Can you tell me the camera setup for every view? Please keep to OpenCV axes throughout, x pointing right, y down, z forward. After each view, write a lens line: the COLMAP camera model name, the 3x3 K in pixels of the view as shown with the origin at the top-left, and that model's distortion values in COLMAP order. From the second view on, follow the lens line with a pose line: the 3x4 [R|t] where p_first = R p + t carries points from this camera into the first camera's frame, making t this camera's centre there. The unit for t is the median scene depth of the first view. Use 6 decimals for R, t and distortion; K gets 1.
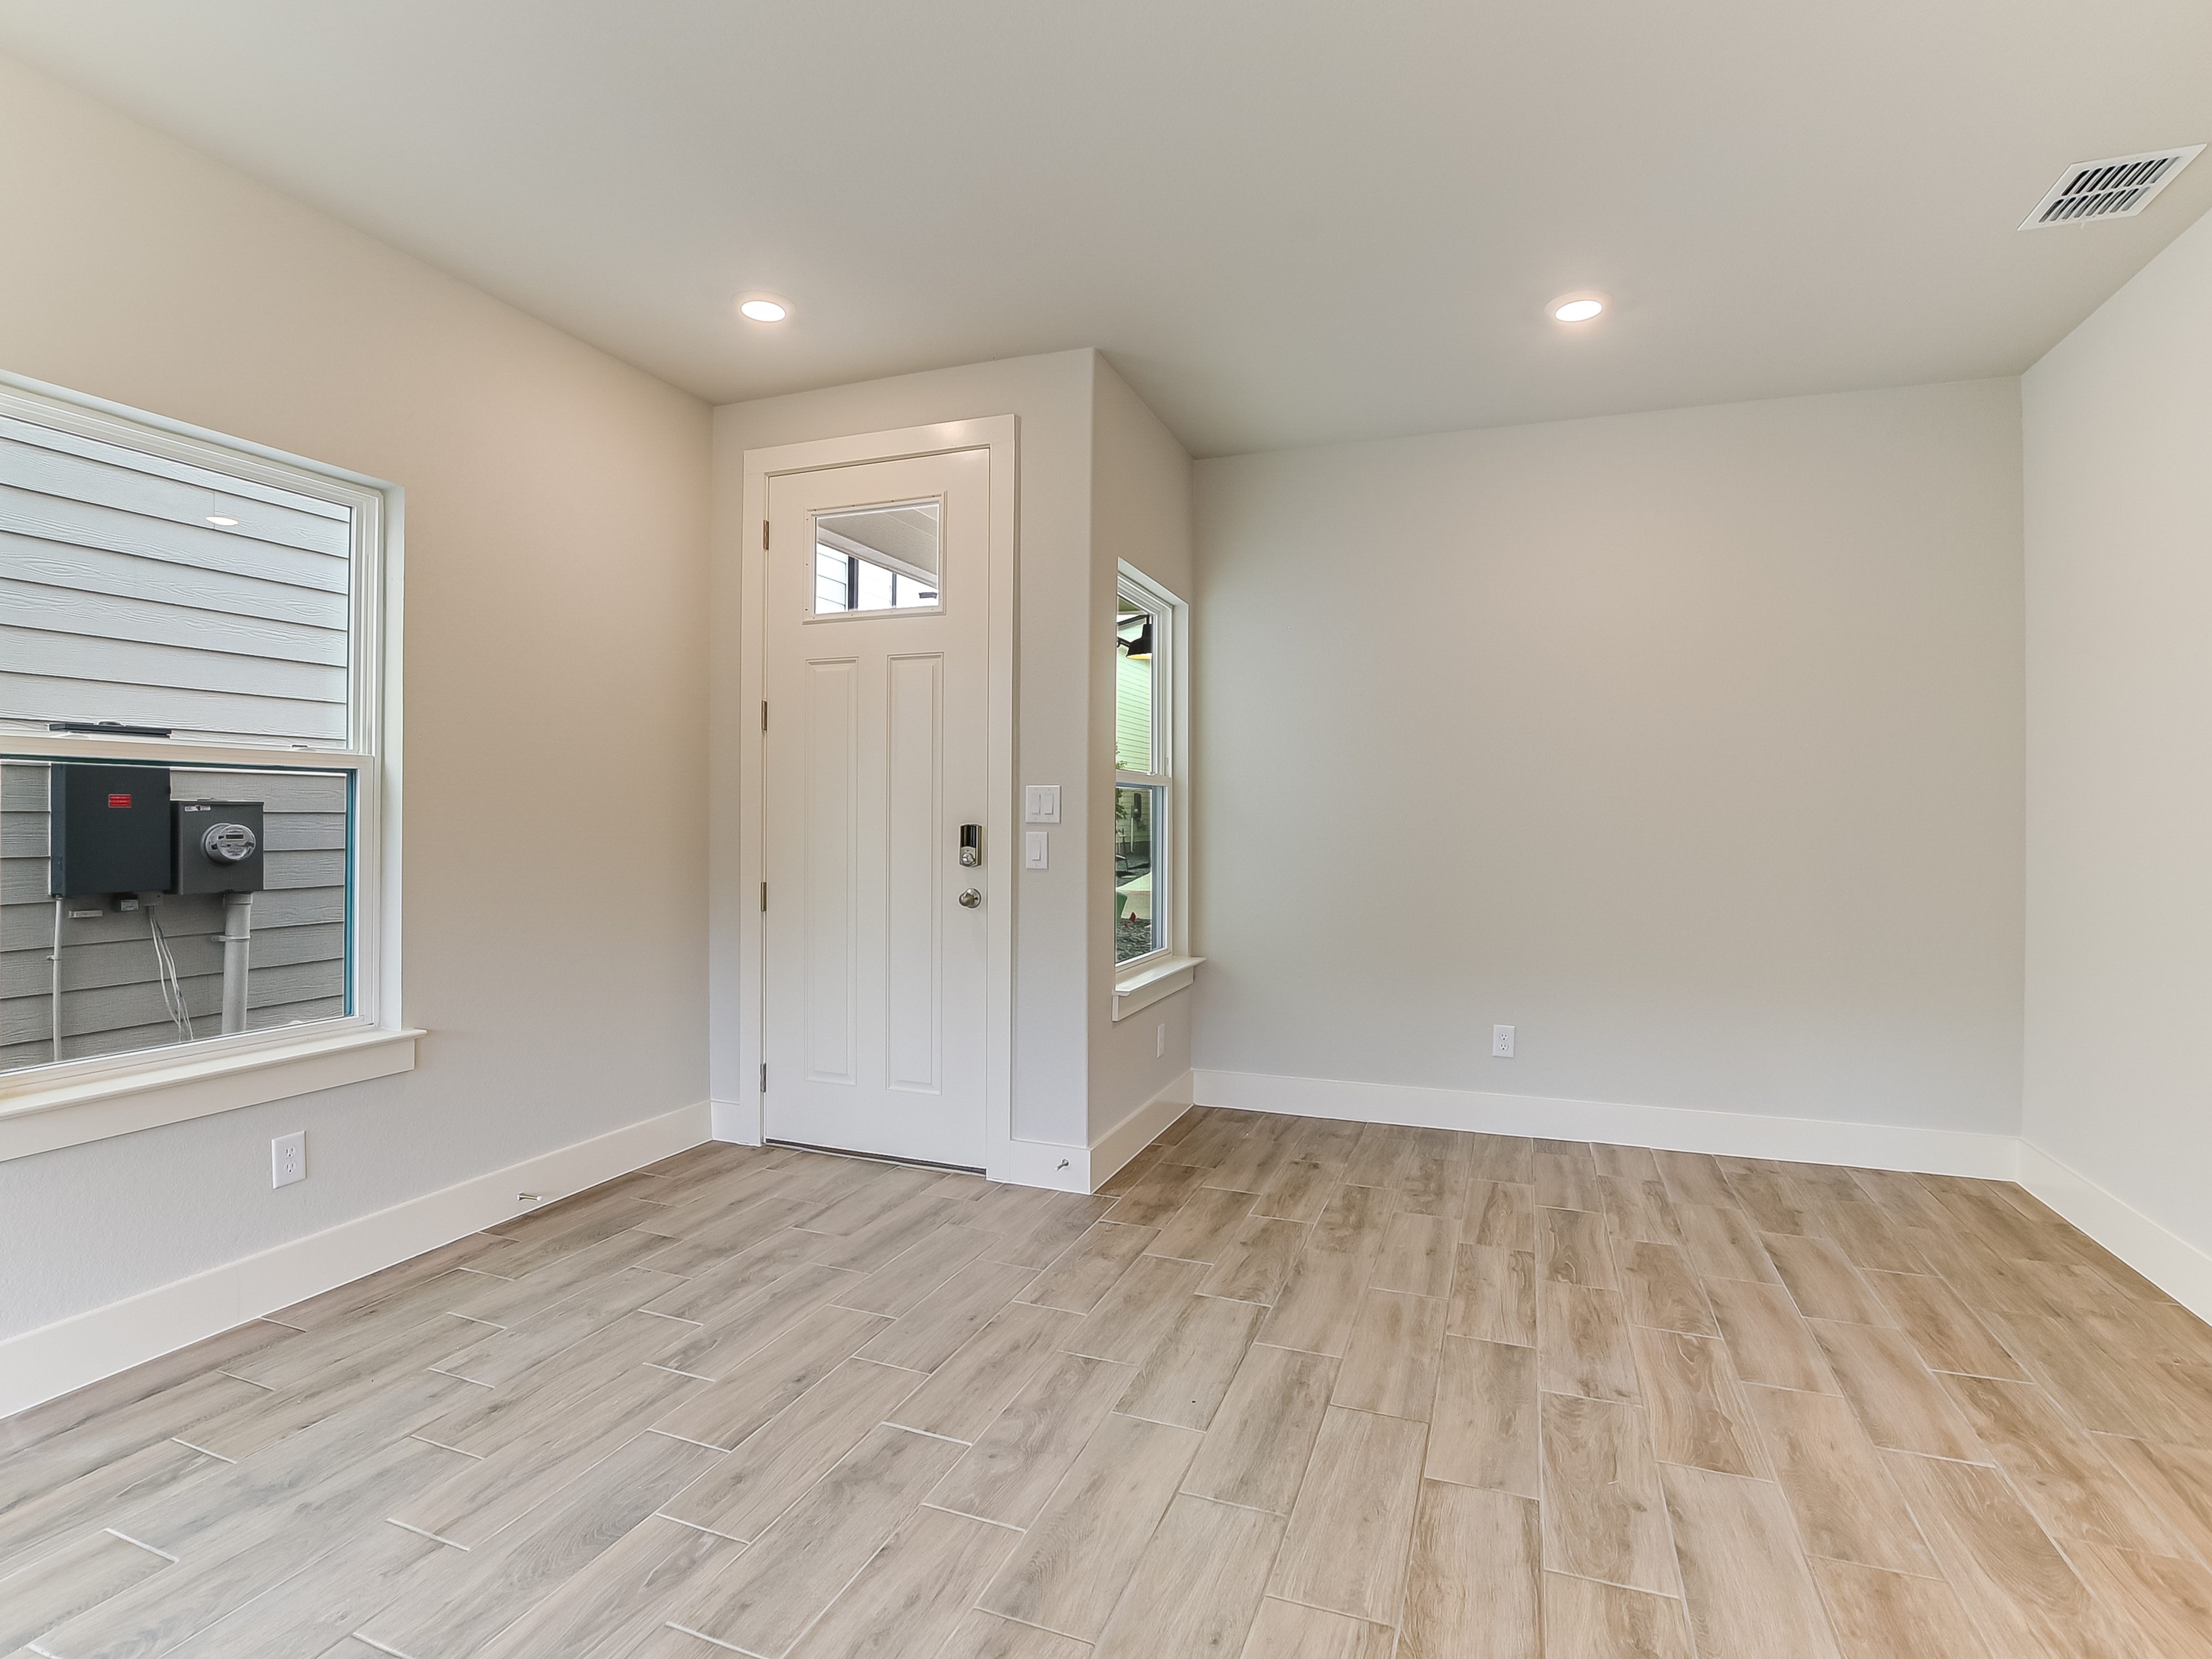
lens RADIAL K [[1112.5, 0, 1106.0], [0, 1112.5, 829.5], [0, 0, 1]] dist [-0.024828, 0.001297]
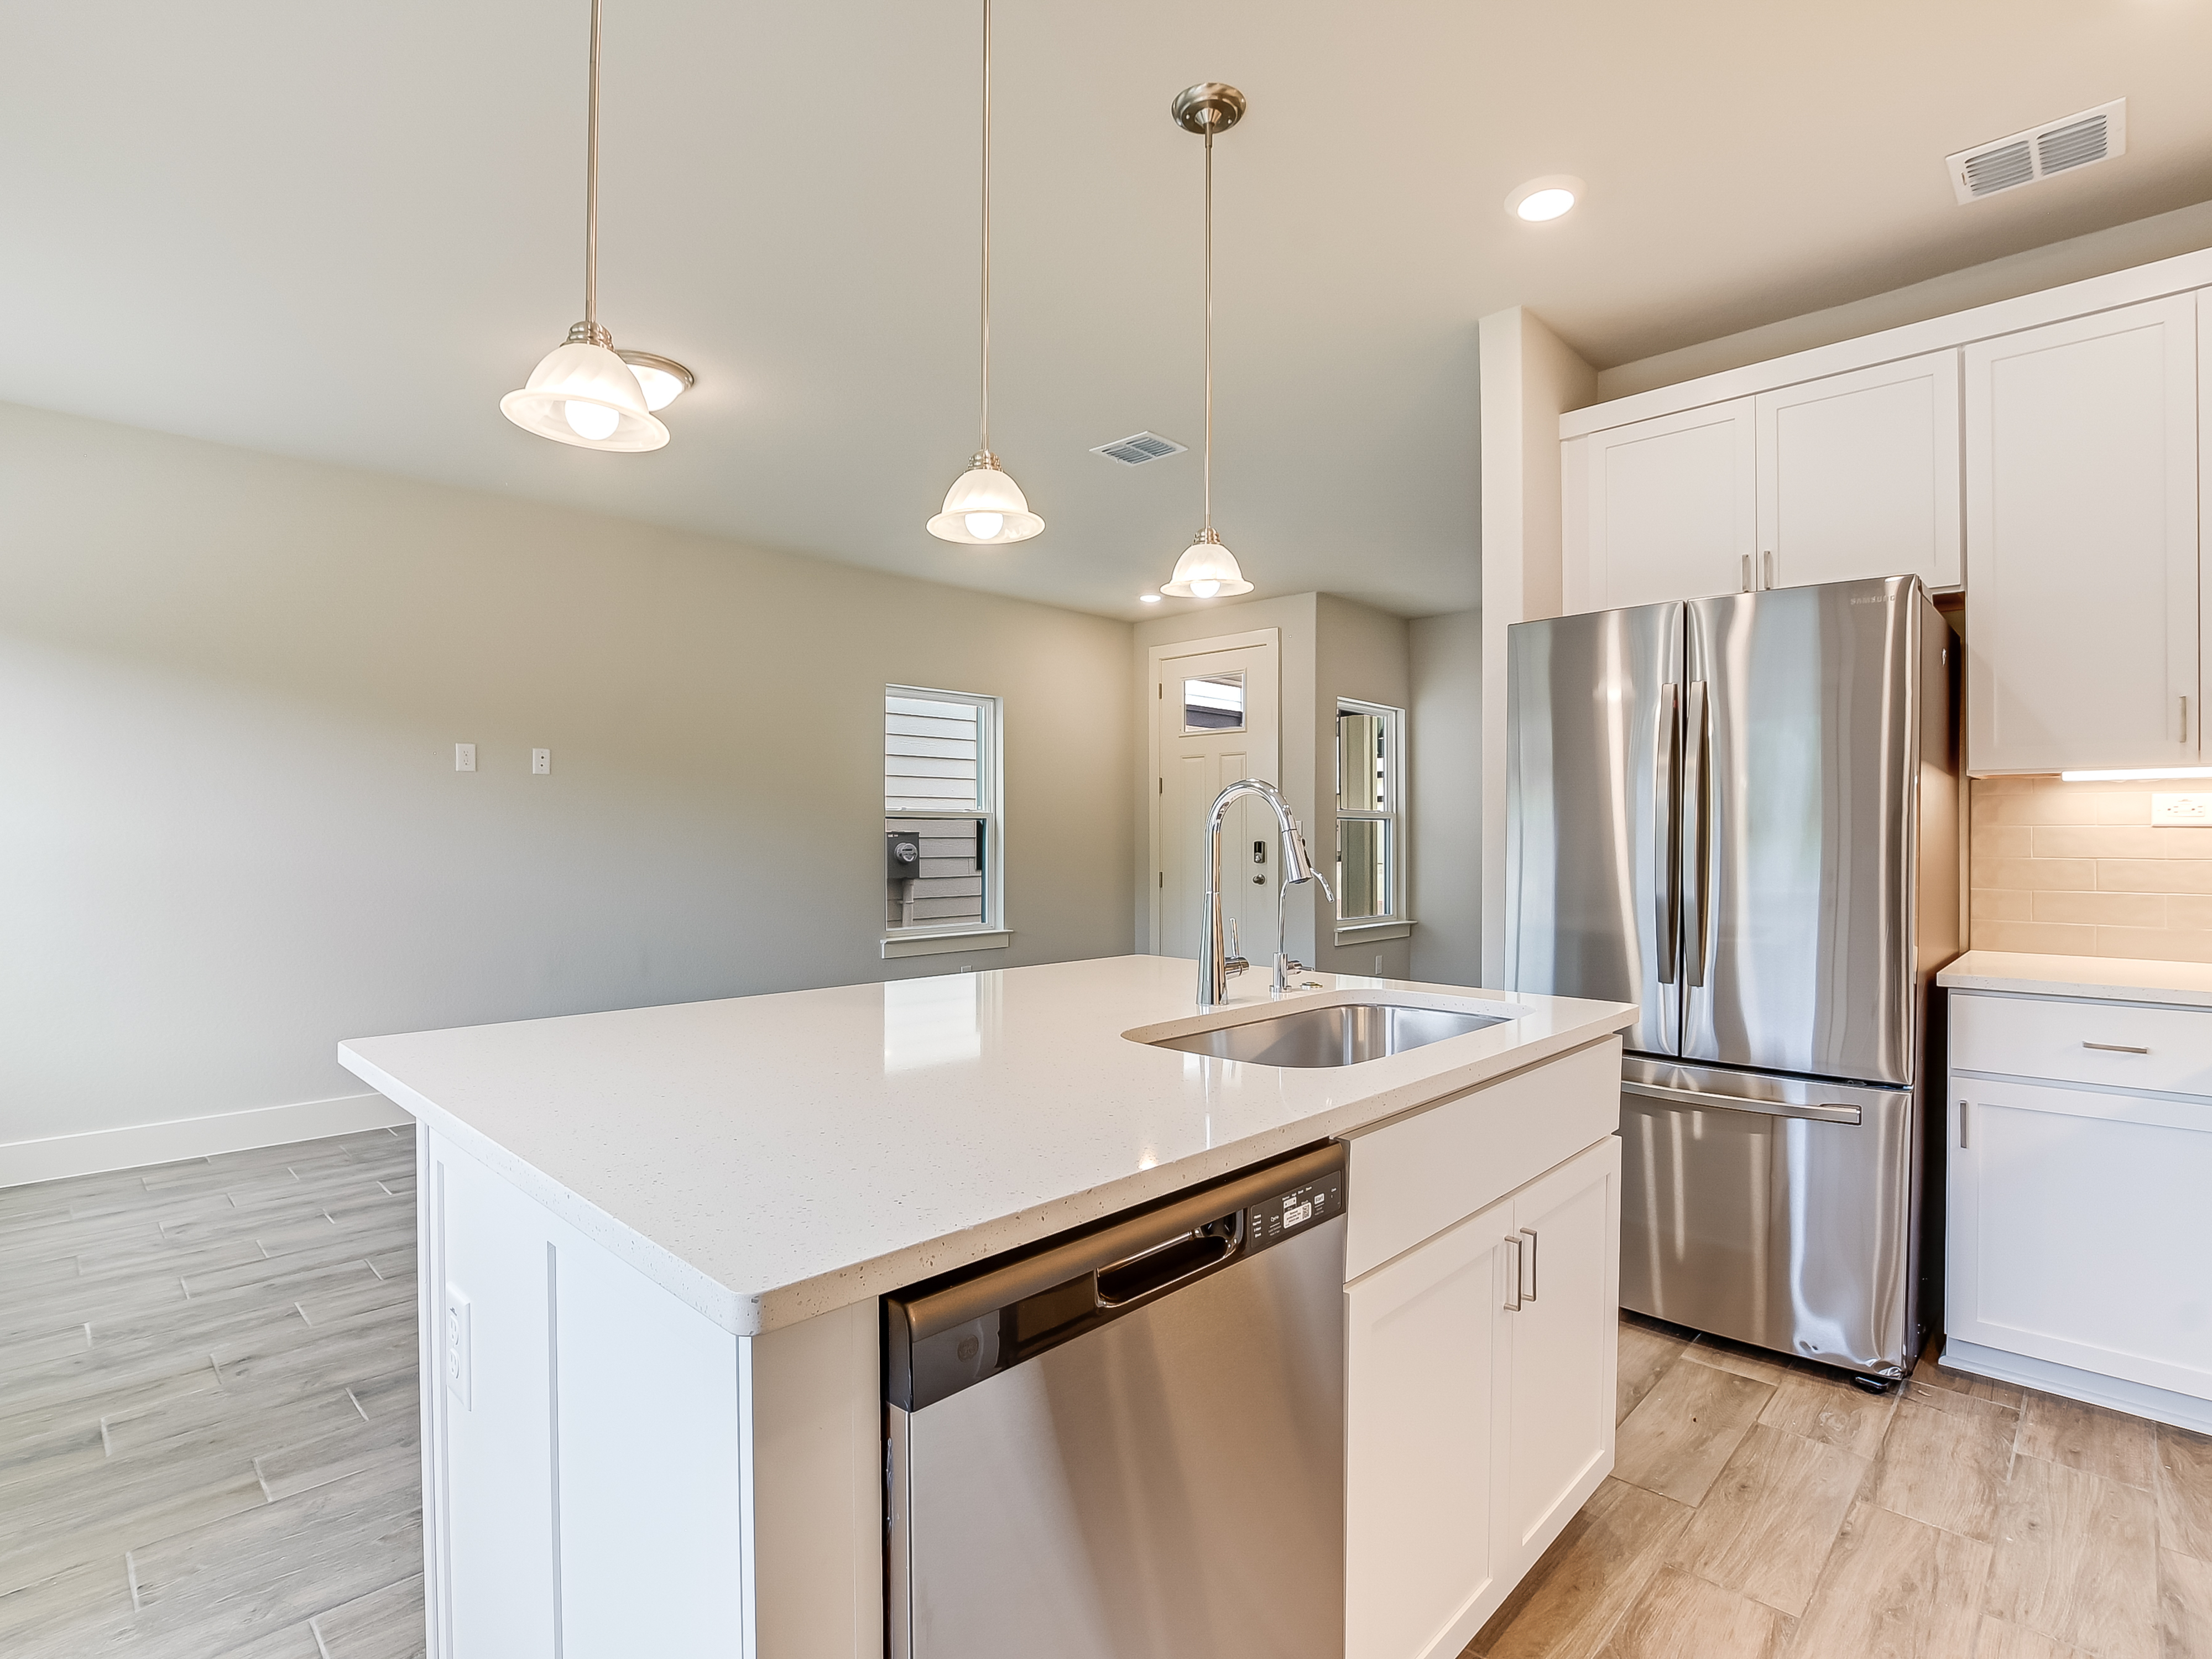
lens RADIAL K [[1112.5, 0, 1106.0], [0, 1112.5, 829.5], [0, 0, 1]] dist [-0.024828, 0.001297]
pose [[0.913919, -0.011326, -0.405738, 0.388484], [0.004962, 0.999848, -0.016732, 0.006636], [0.405866, 0.013278, 0.913836, -0.800058]]
